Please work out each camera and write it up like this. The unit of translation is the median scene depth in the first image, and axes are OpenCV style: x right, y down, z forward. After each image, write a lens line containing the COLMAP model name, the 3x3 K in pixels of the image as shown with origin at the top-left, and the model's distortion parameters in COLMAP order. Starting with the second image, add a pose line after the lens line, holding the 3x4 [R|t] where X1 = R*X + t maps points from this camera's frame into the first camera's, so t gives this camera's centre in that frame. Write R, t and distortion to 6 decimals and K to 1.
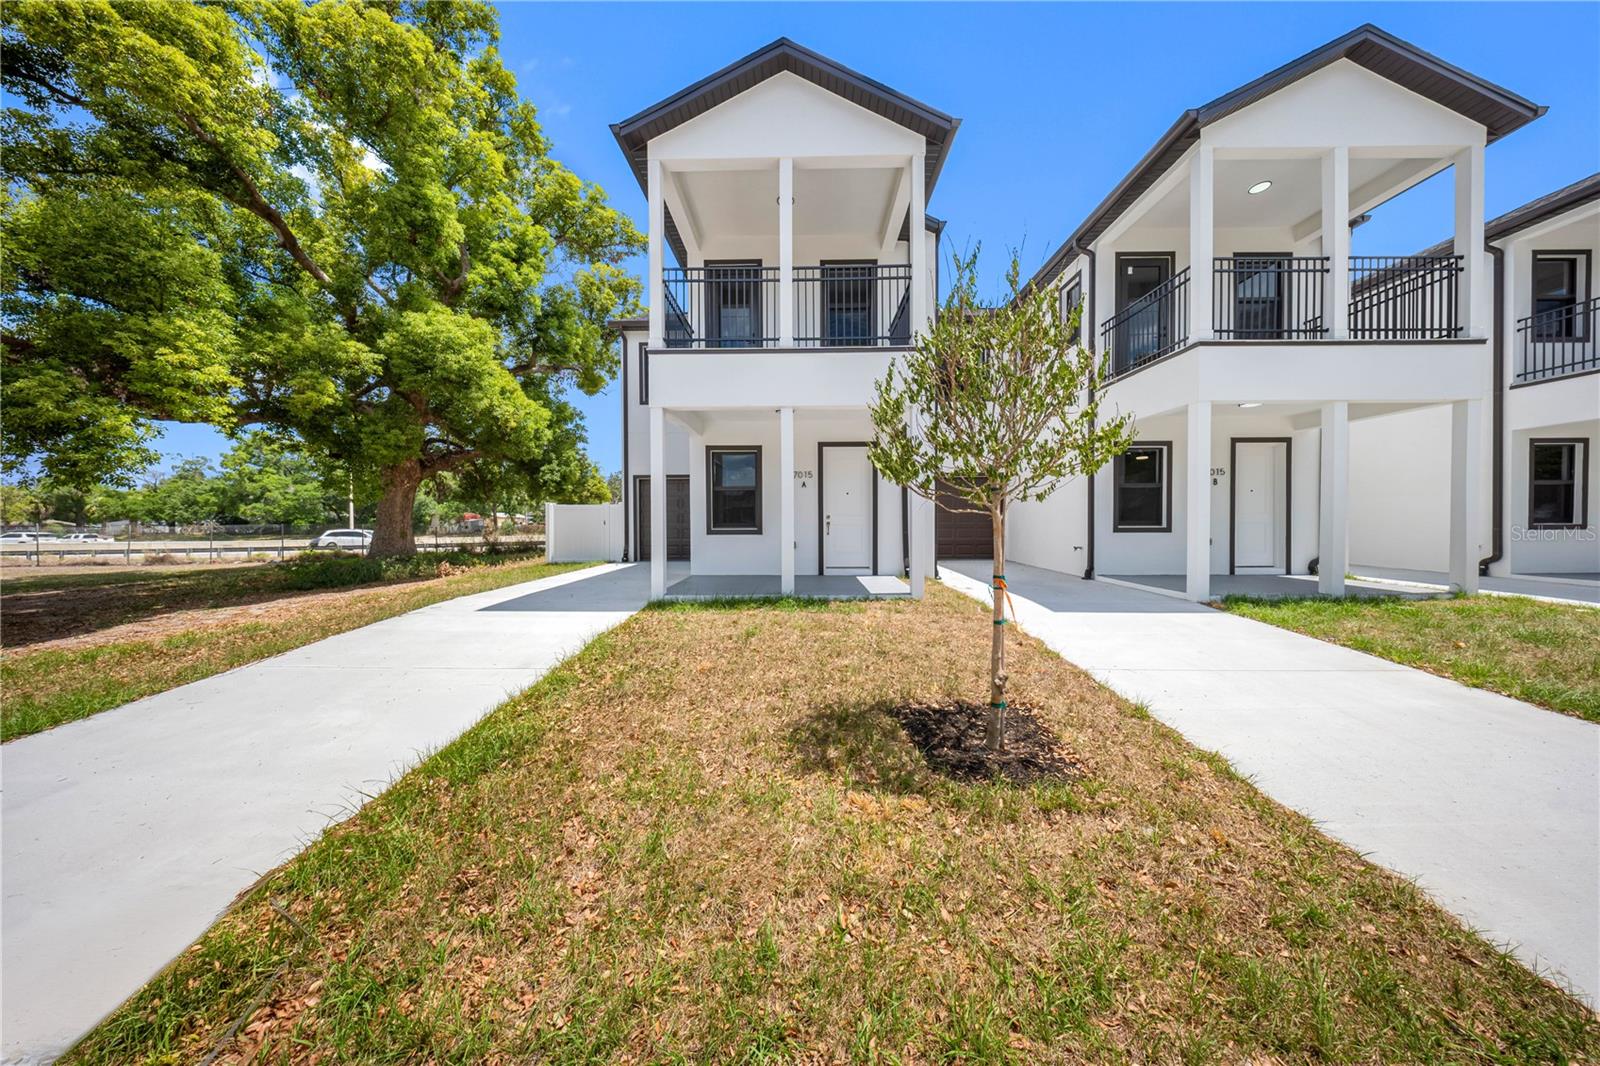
lens RADIAL K [[482.6, 0, 796.5], [0, 482.6, 527.2], [0, 0, 1]] dist [-0.000162, -0.000308]
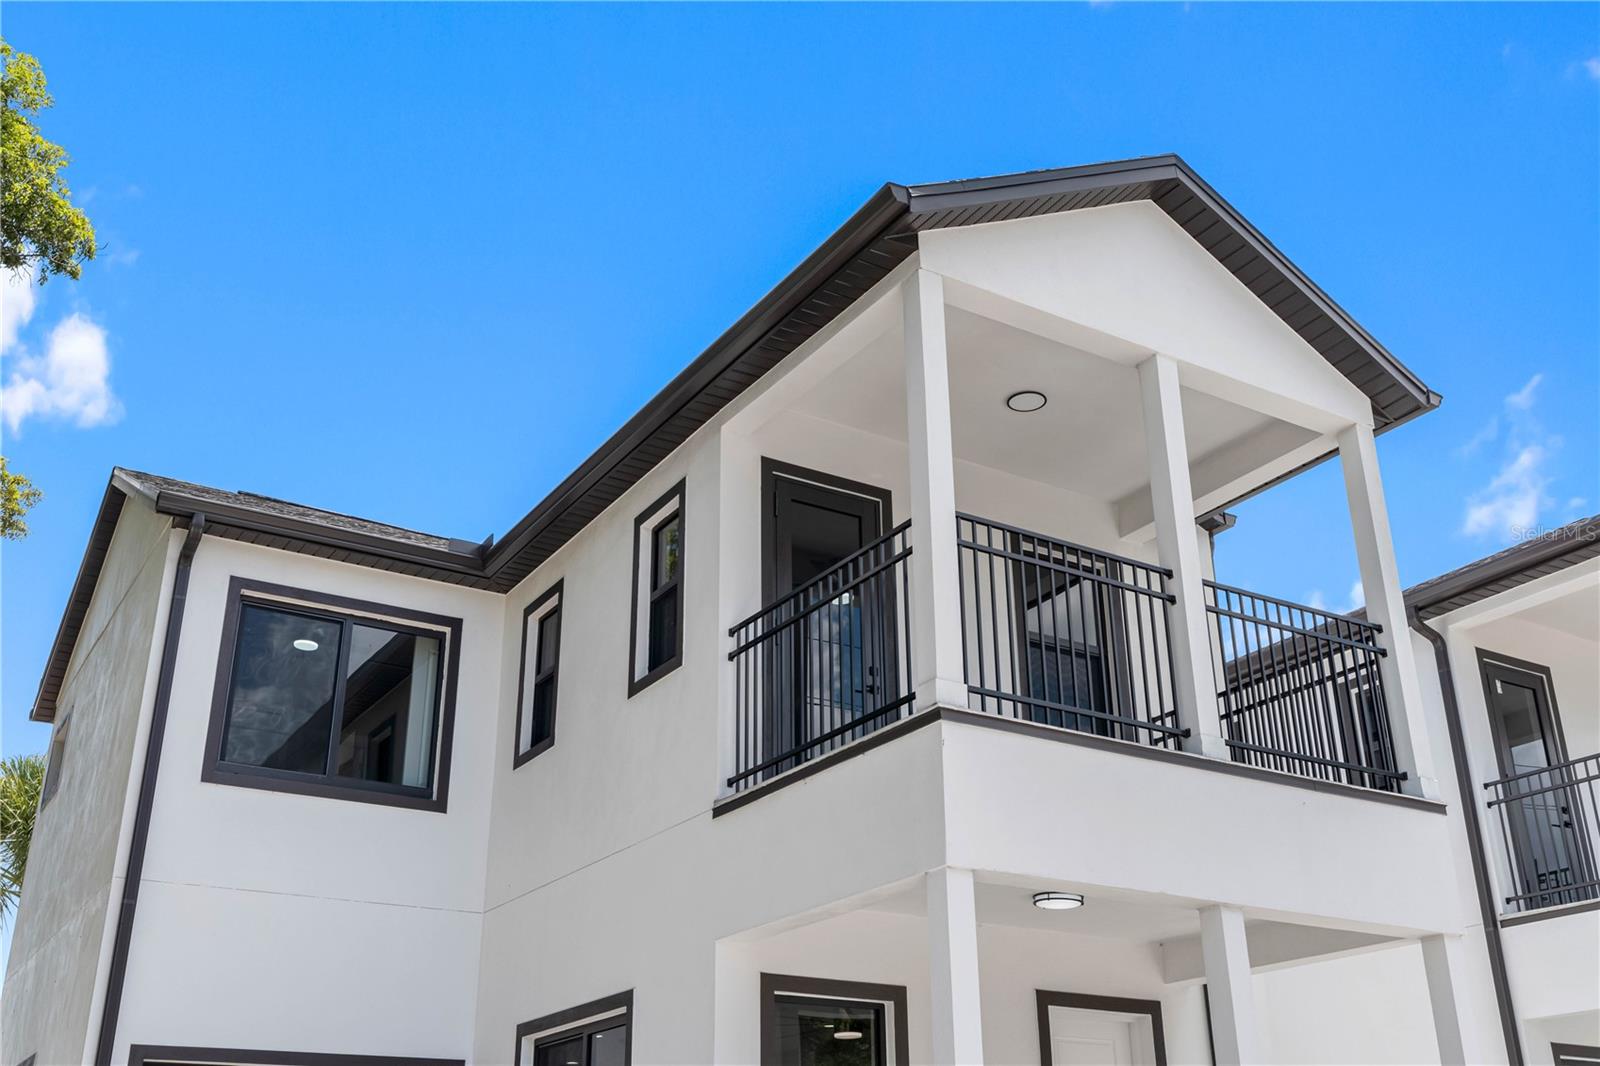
lens RADIAL K [[1575.0, 0, 798.9], [0, 1575.0, 523.7], [0, 0, 1]] dist [0.070815, 0.000000]
pose [[0.843555, 0.216479, 0.491480, 0.092831], [0.010403, 0.908400, -0.417973, -0.007506], [-0.536942, 0.357696, 0.764033, 0.064115]]
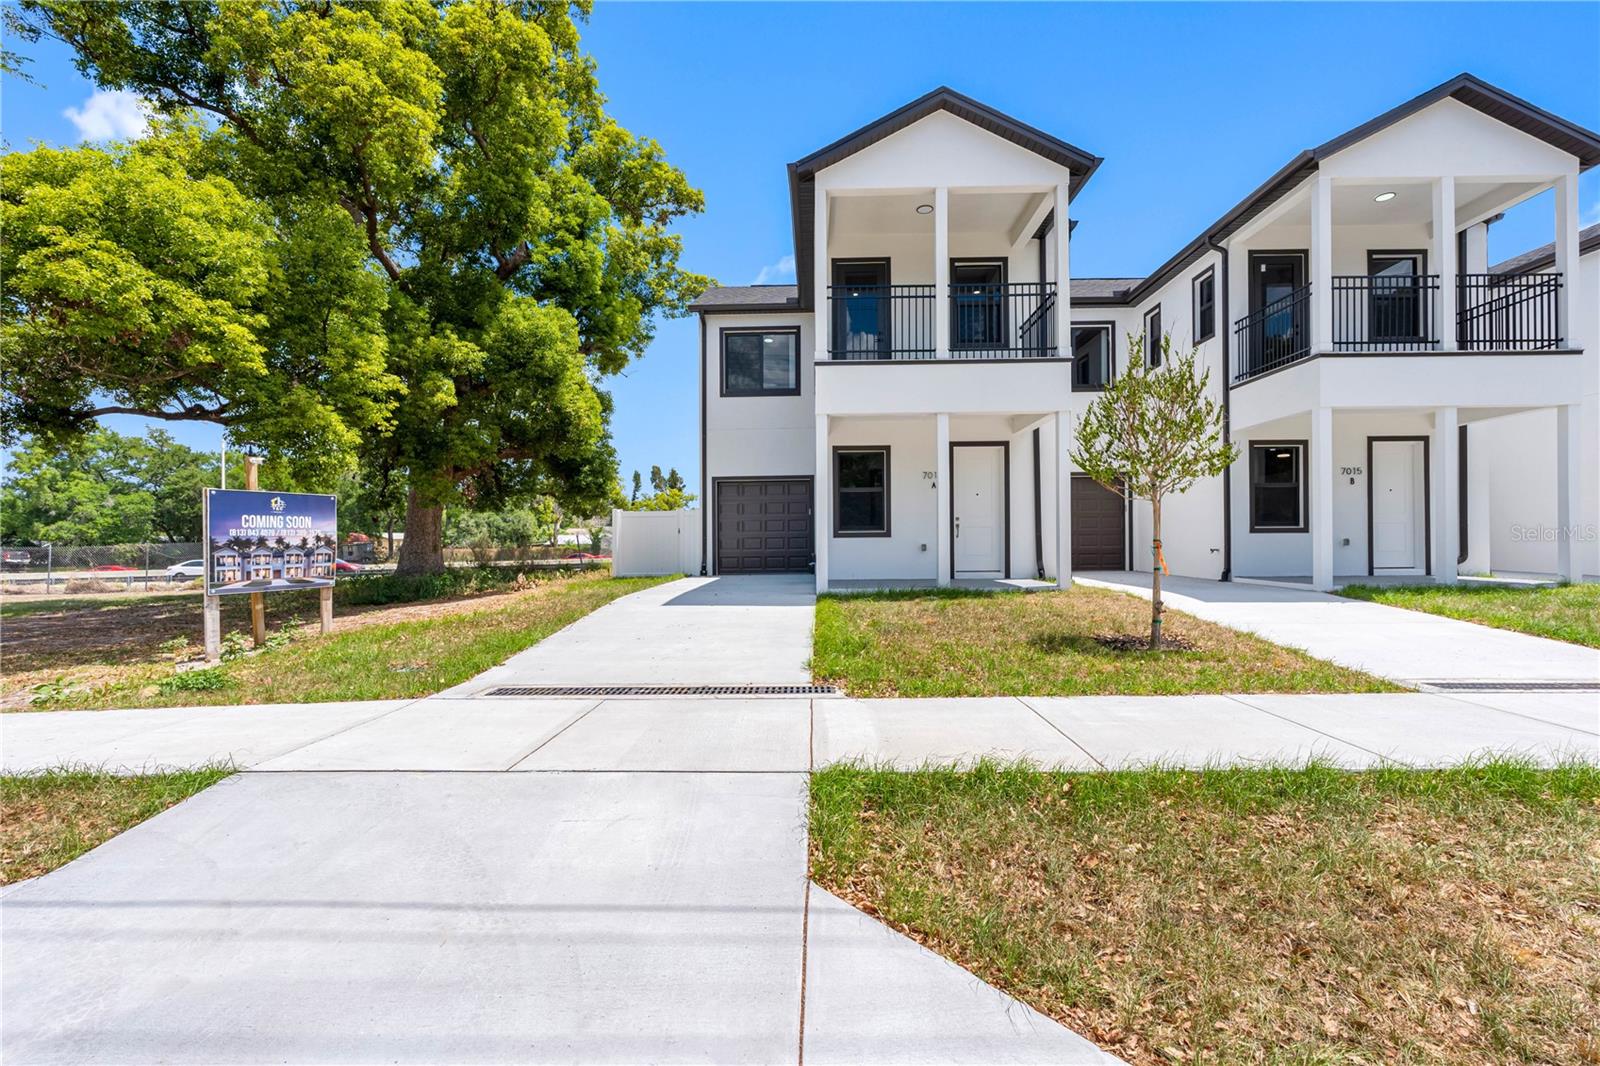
lens RADIAL K [[733.4, 0, 798.9], [0, 733.4, 549.9], [0, 0, 1]] dist [-0.007762, 0.004197]
pose [[0.999979, -0.005875, 0.002839, -0.278116], [0.005898, 0.999948, -0.008308, 0.054074], [-0.002790, 0.008324, 0.999961, -0.509342]]
